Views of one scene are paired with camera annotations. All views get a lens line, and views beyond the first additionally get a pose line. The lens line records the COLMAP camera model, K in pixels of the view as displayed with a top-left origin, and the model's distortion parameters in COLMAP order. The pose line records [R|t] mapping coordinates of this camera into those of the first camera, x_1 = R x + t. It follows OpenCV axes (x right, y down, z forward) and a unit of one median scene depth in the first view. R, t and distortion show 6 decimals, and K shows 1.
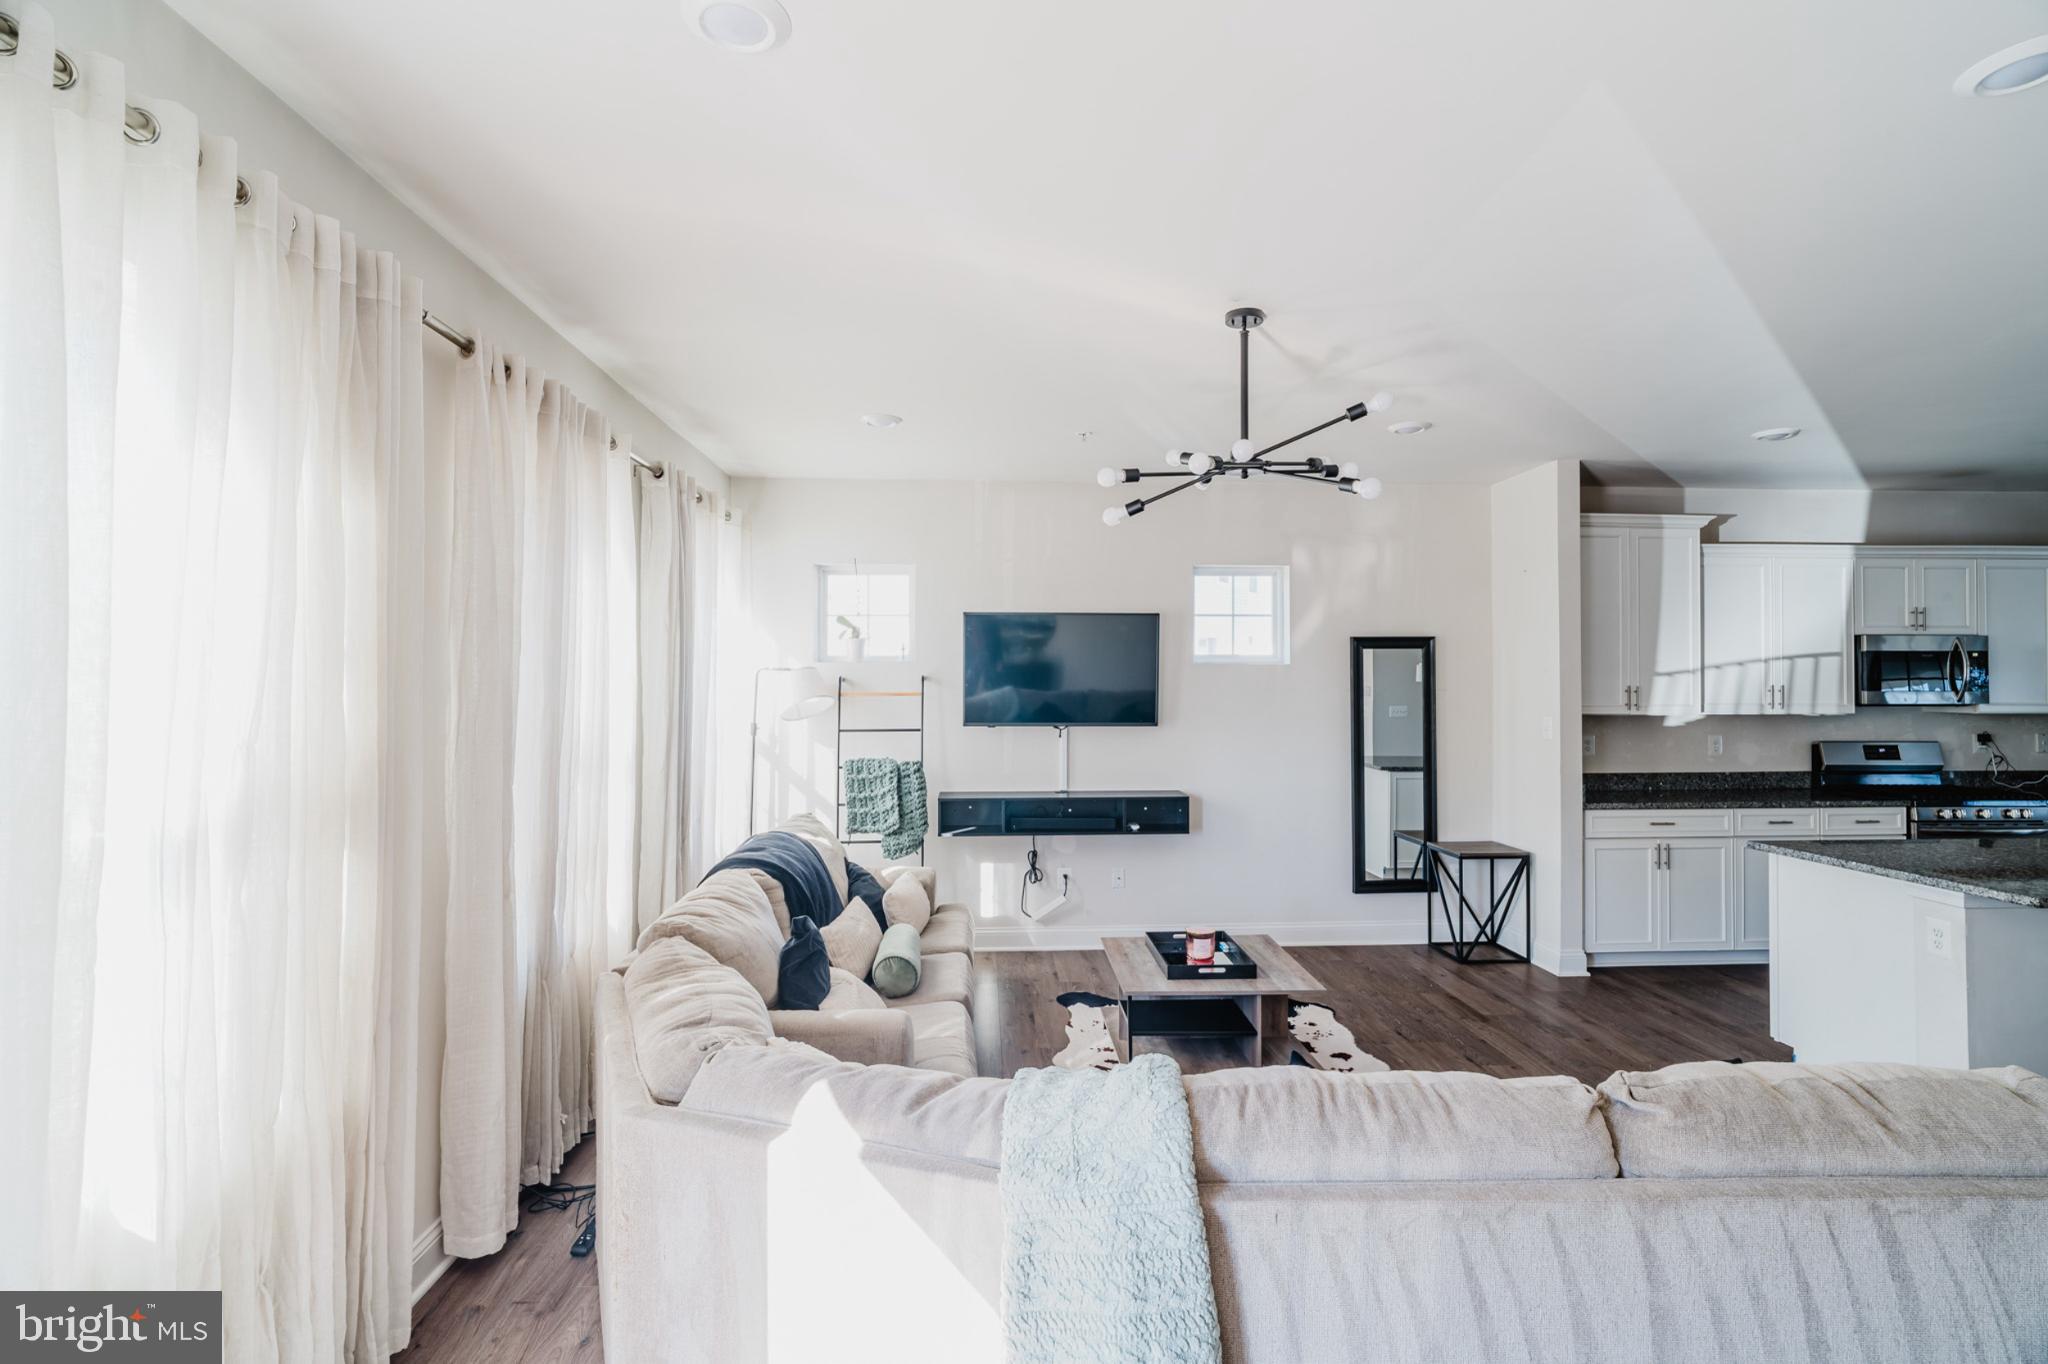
lens RADIAL K [[951.8, 0, 1029.4], [0, 951.8, 677.3], [0, 0, 1]] dist [-0.019447, 0.010044]
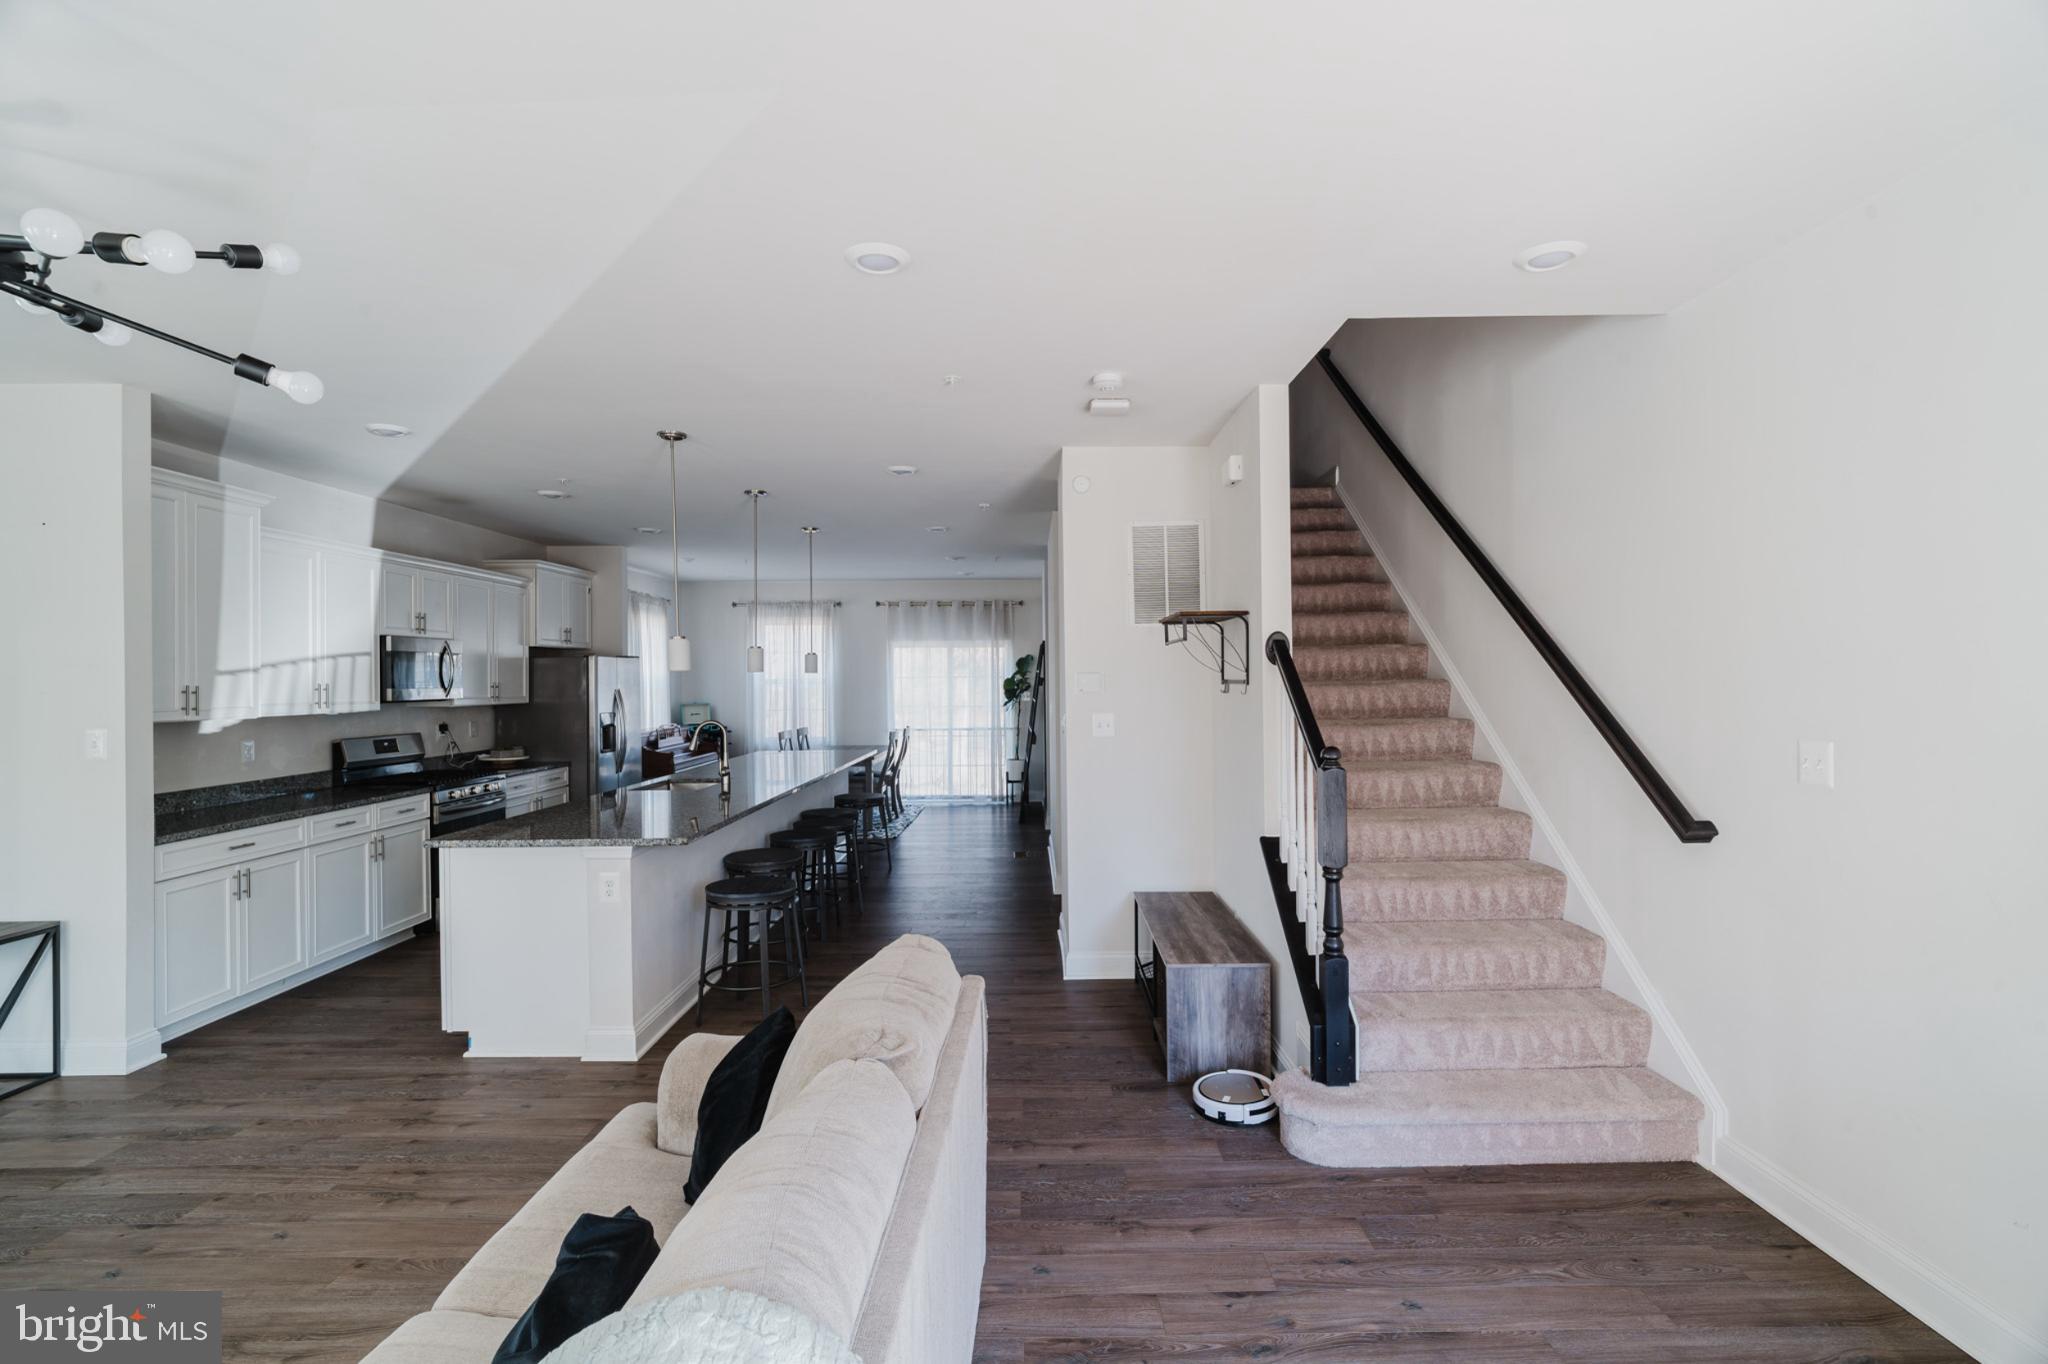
lens RADIAL K [[951.8, 0, 1022.1], [0, 951.8, 673.6], [0, 0, 1]] dist [-0.019447, 0.010044]
pose [[0.054589, 0.003540, 0.998503, -0.139245], [0.001647, 0.999992, -0.003636, 0.002601], [-0.998508, 0.001843, 0.054583, 0.236116]]
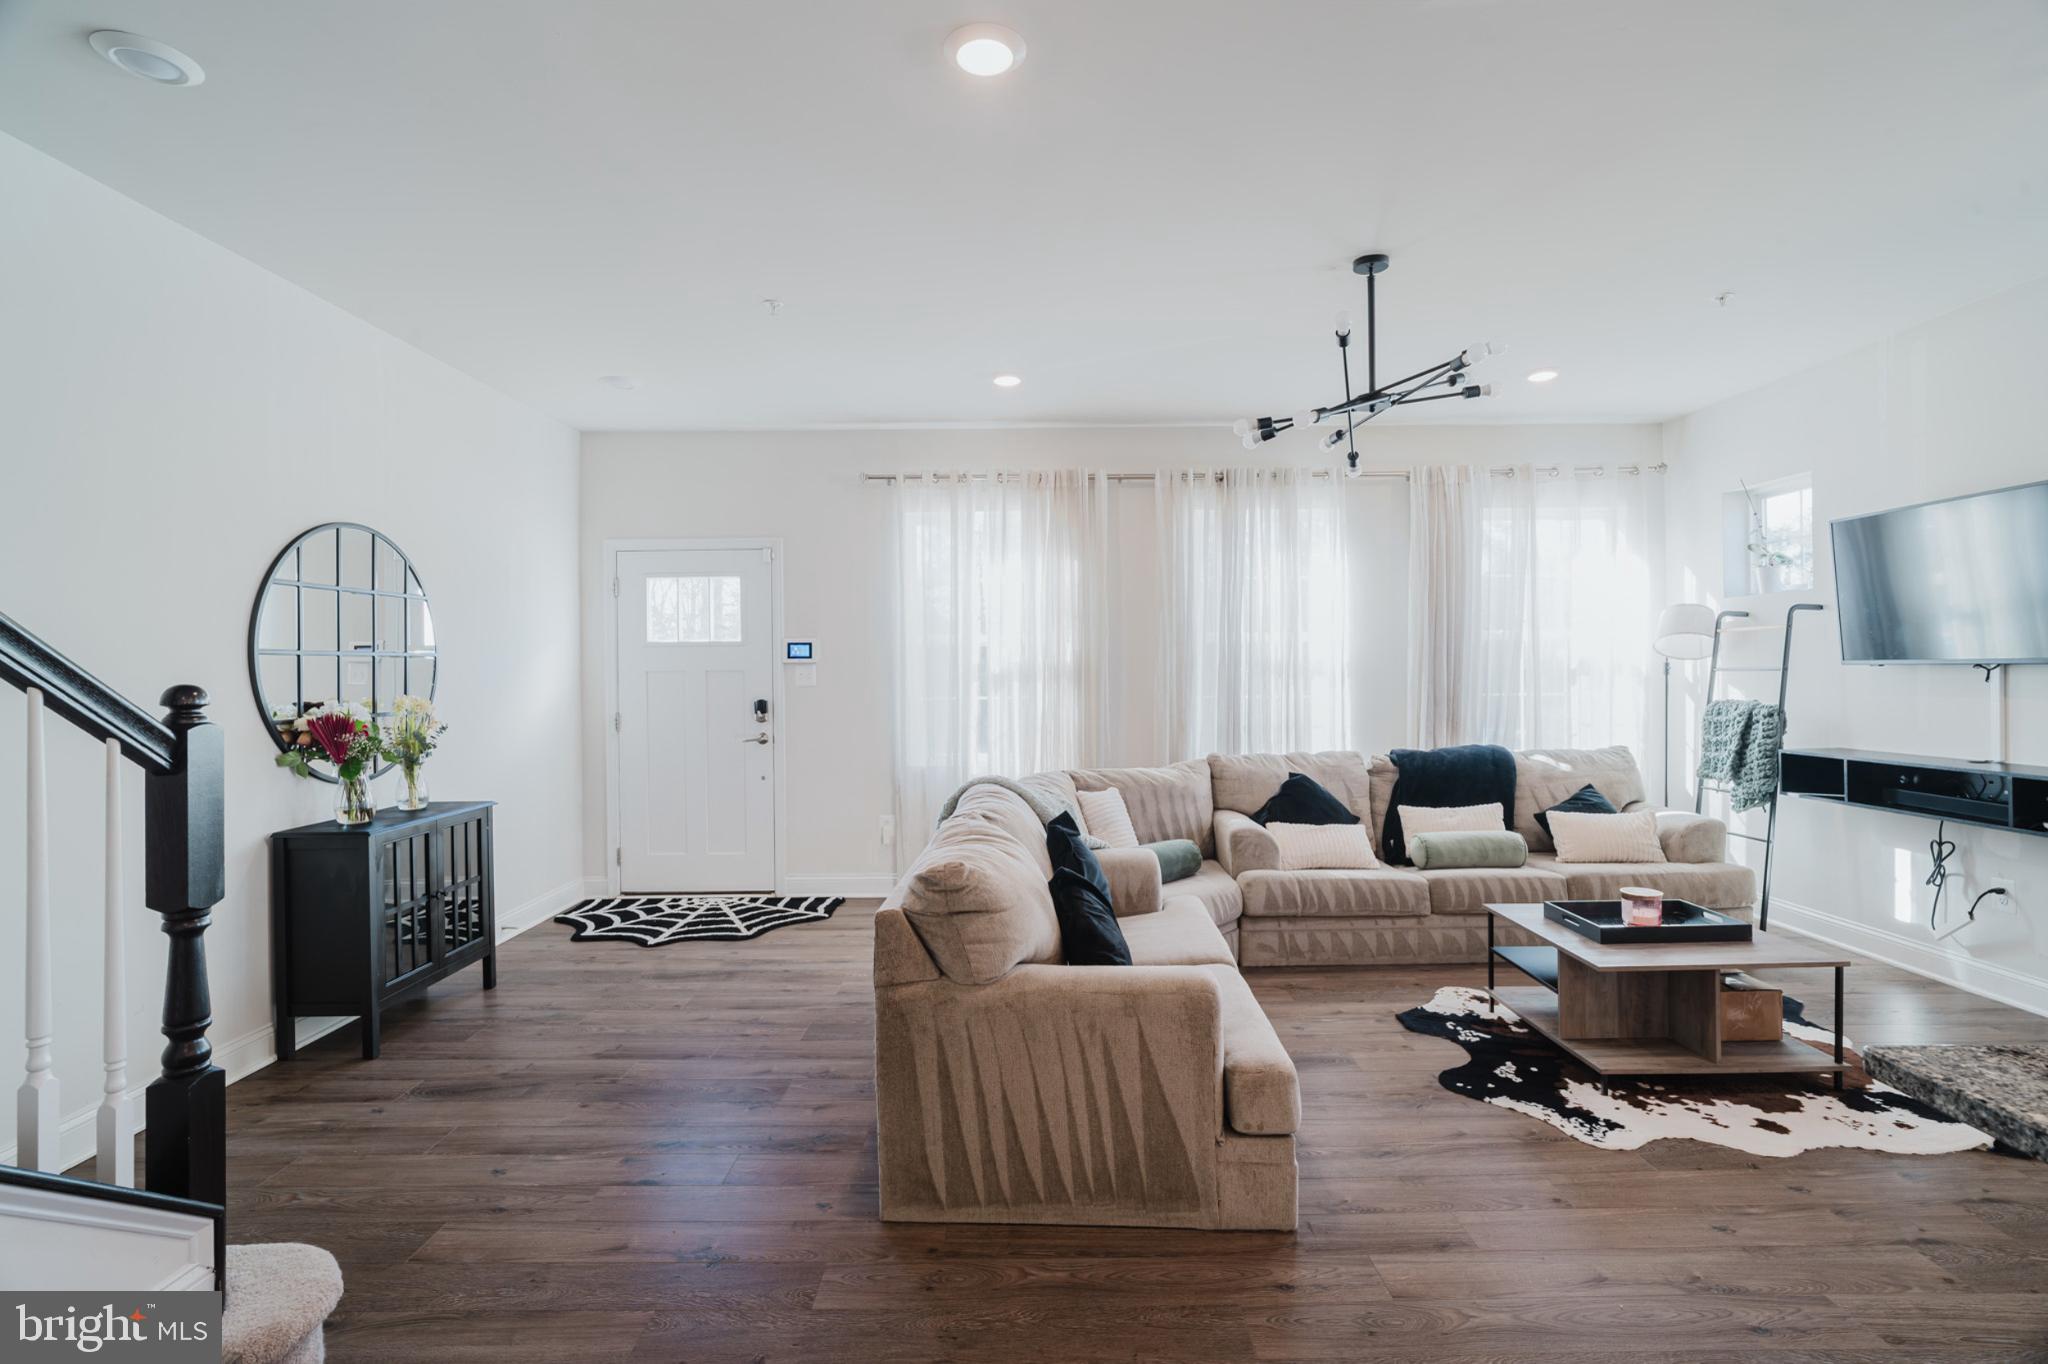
lens RADIAL K [[951.8, 0, 1030.0], [0, 951.8, 672.6], [0, 0, 1]] dist [-0.019447, 0.010044]
pose [[-0.051558, 0.001164, -0.998669, 0.763214], [0.017430, 0.999848, 0.000266, 0.046957], [0.998518, -0.017393, -0.051570, 0.375537]]
